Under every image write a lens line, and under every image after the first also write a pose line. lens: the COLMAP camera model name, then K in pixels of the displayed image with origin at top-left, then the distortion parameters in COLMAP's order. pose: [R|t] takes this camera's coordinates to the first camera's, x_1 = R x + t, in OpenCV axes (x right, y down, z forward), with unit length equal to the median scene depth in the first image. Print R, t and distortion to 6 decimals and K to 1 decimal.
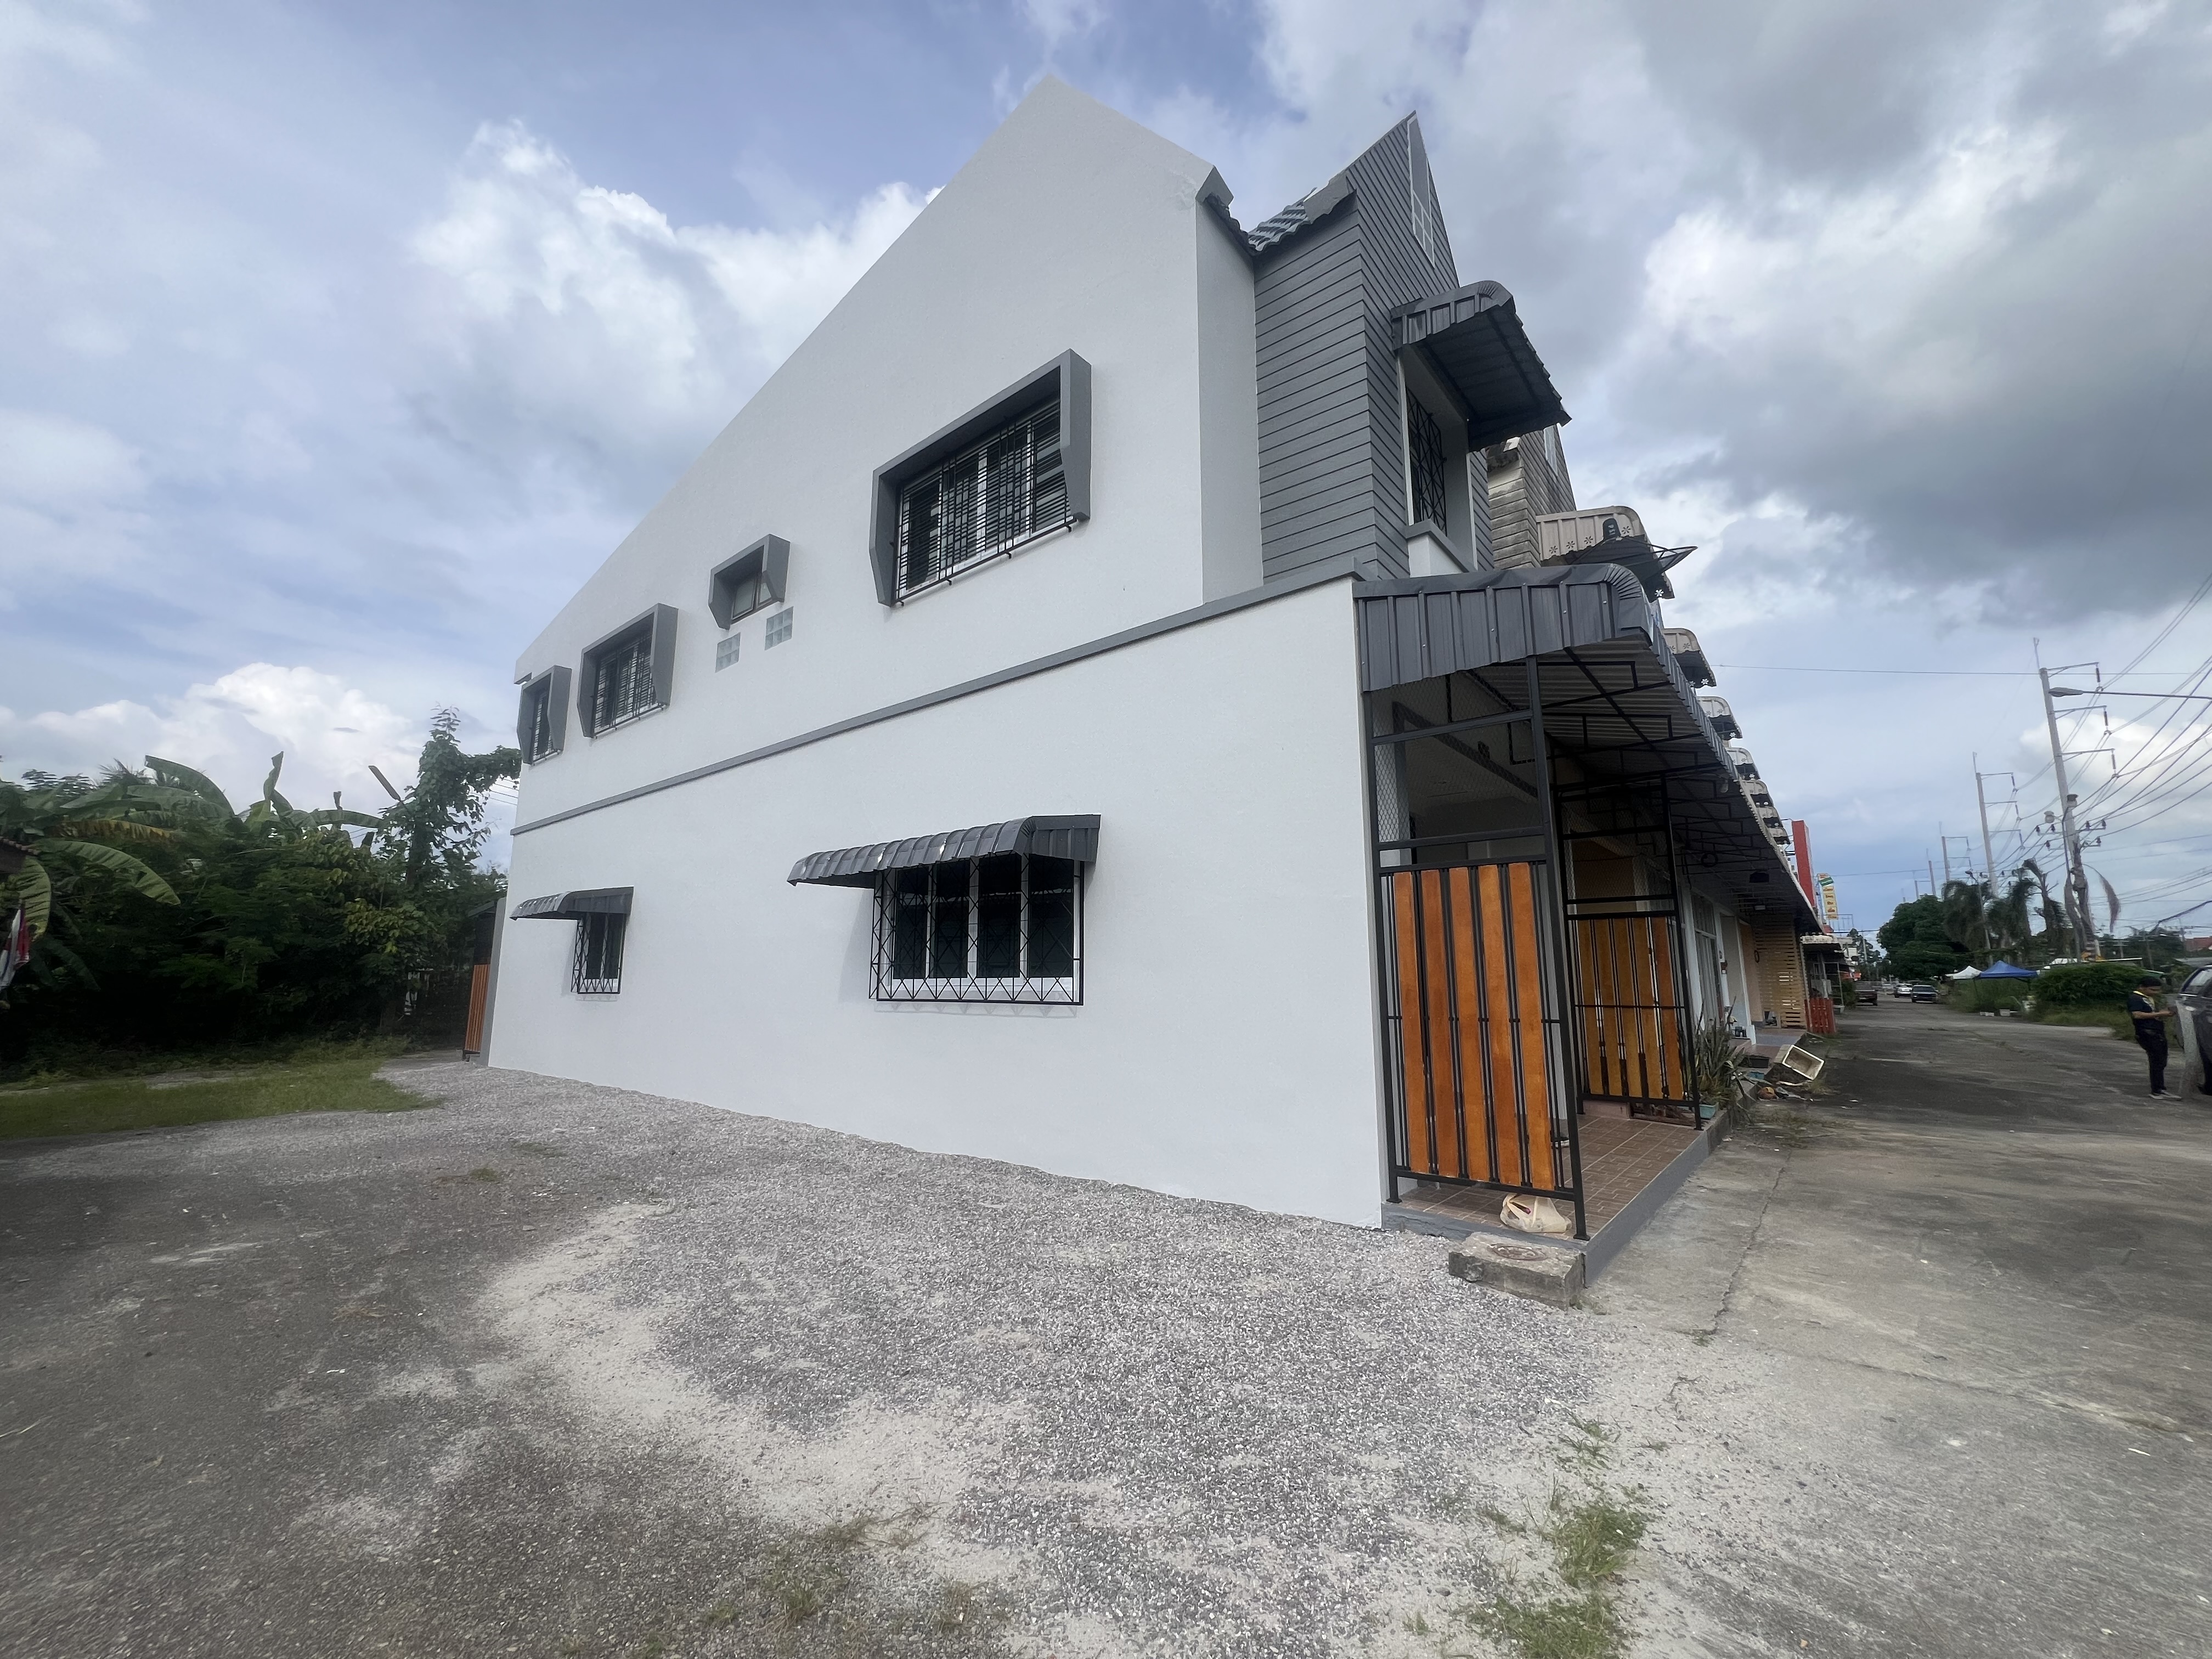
lens RADIAL K [[886.2, 0, 1100.5], [0, 886.2, 836.7], [0, 0, 1]] dist [-0.001060, 0.000304]
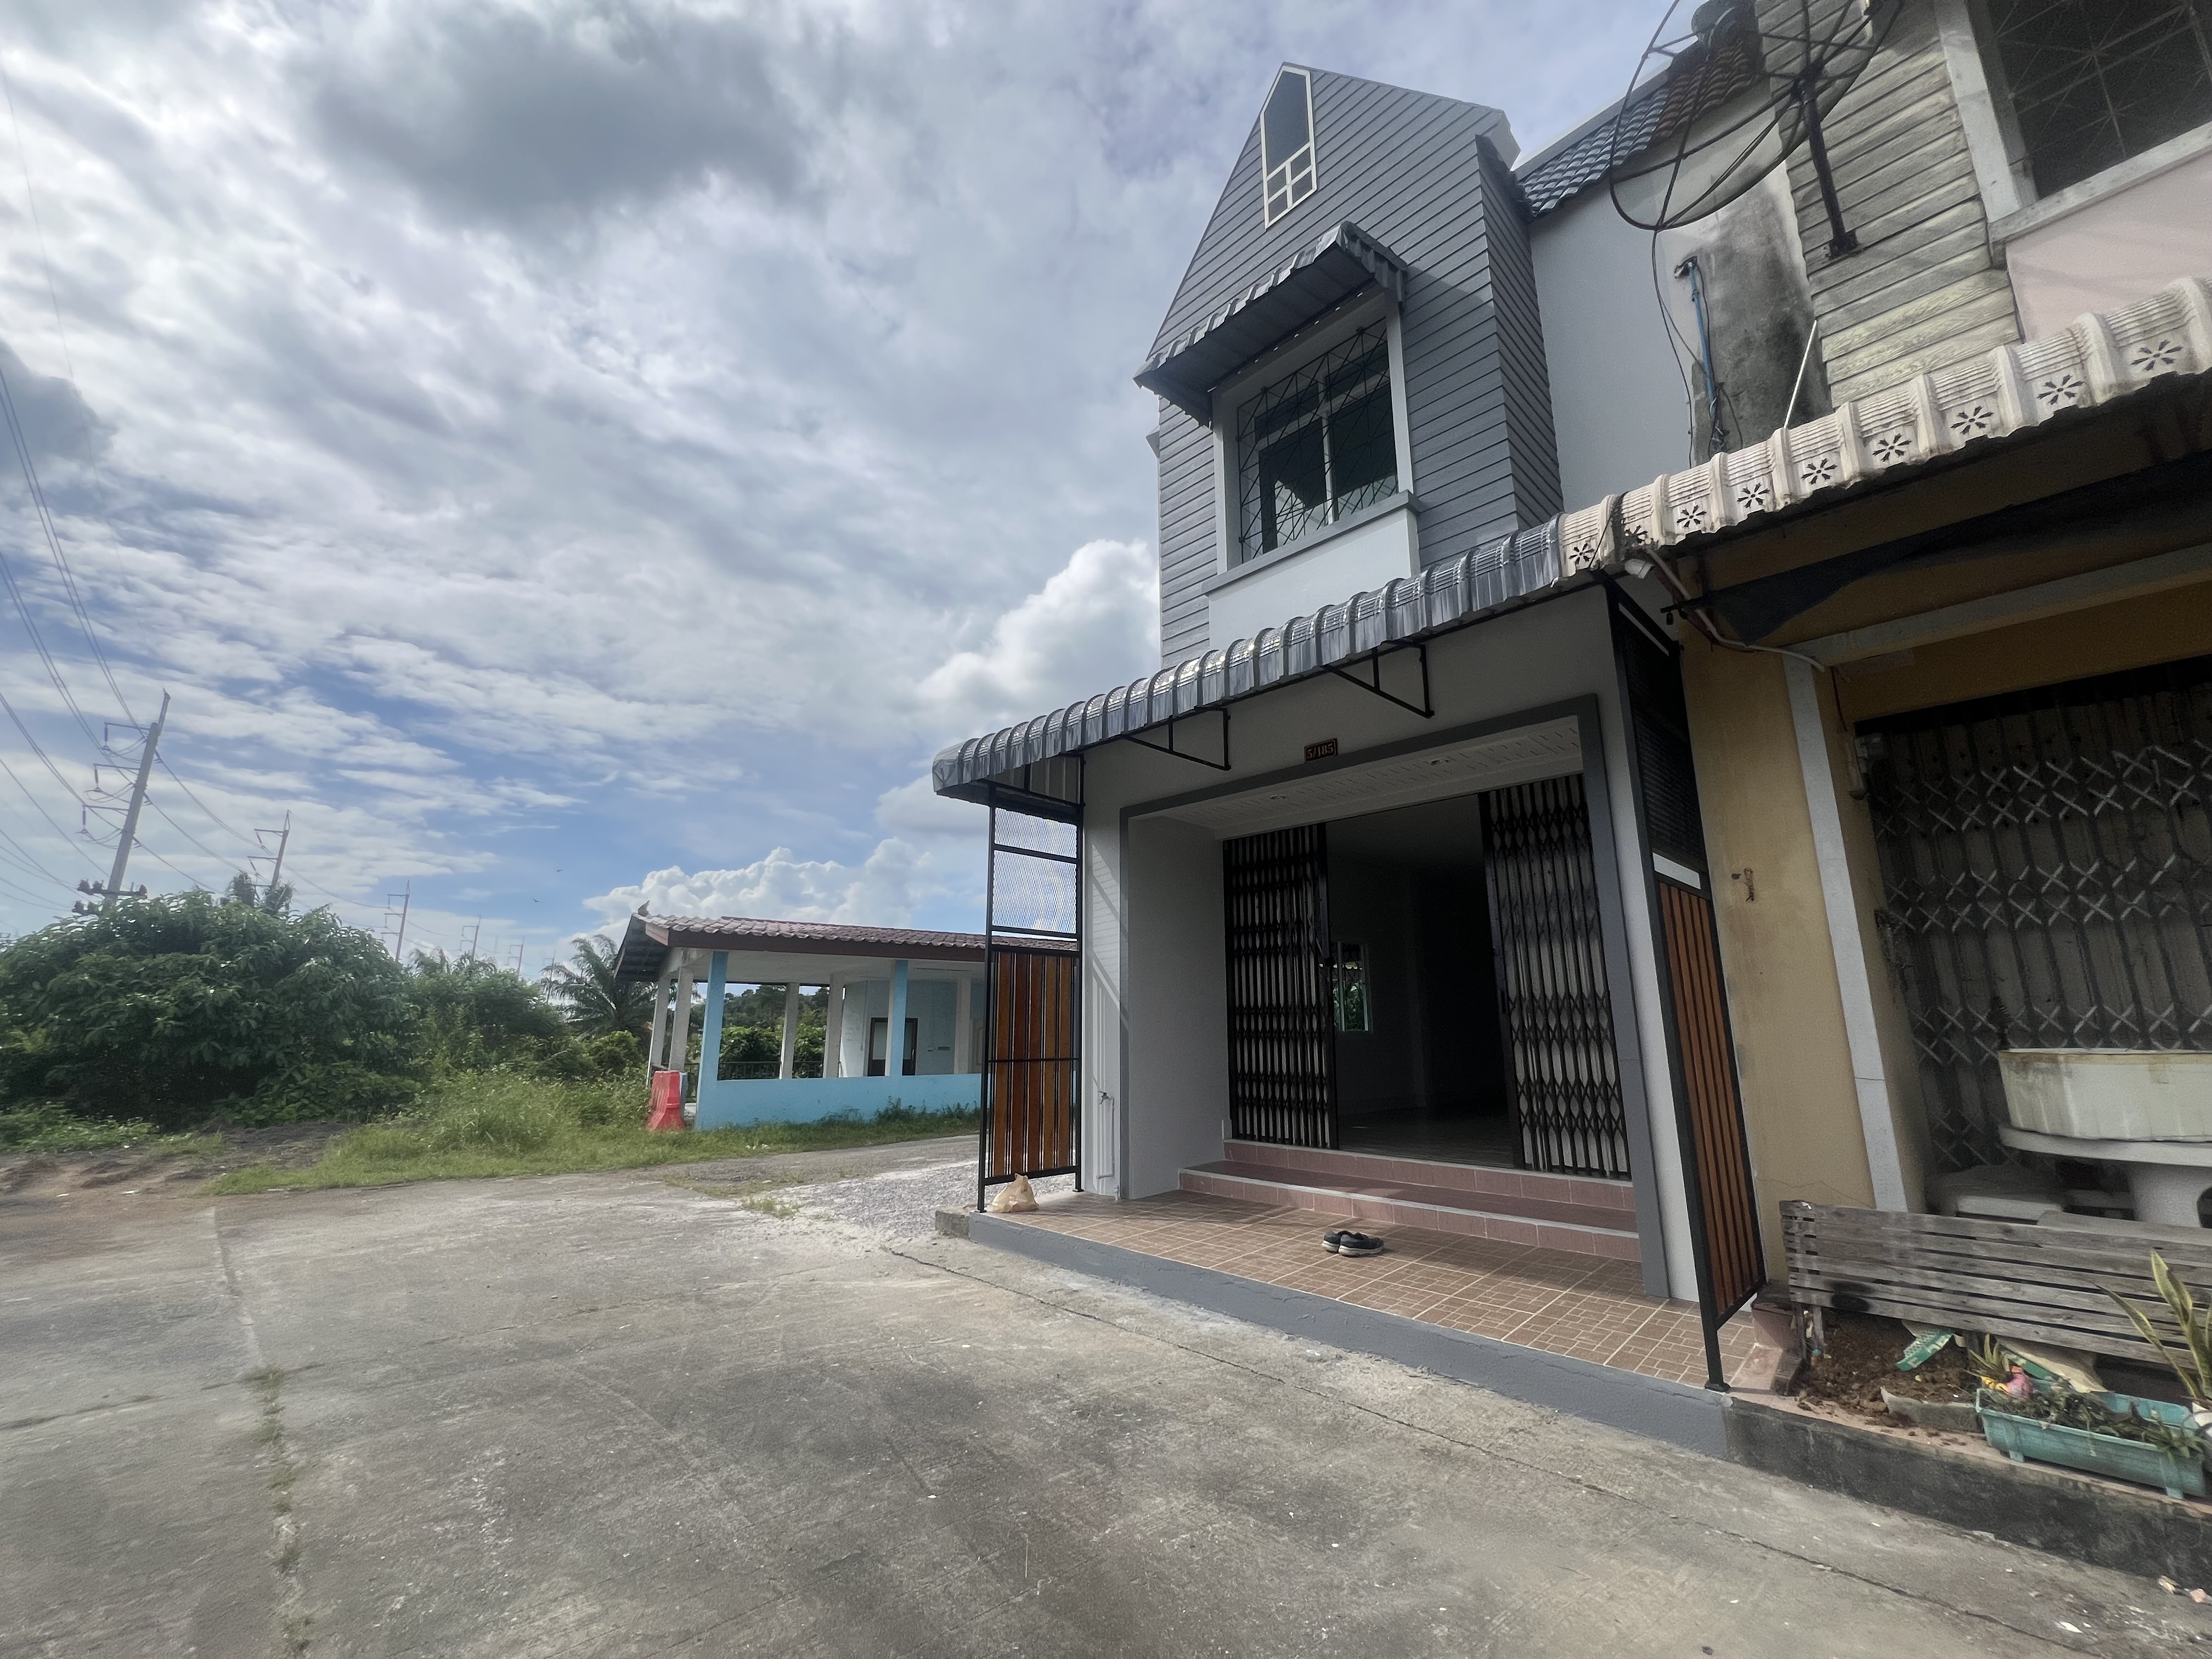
lens RADIAL K [[886.2, 0, 1105.3], [0, 886.2, 840.8], [0, 0, 1]] dist [-0.001060, 0.000304]
pose [[-0.096975, -0.210686, -0.972732, 2.556096], [0.162759, 0.960825, -0.224333, 0.280904], [0.981889, -0.180075, -0.058885, 1.724740]]
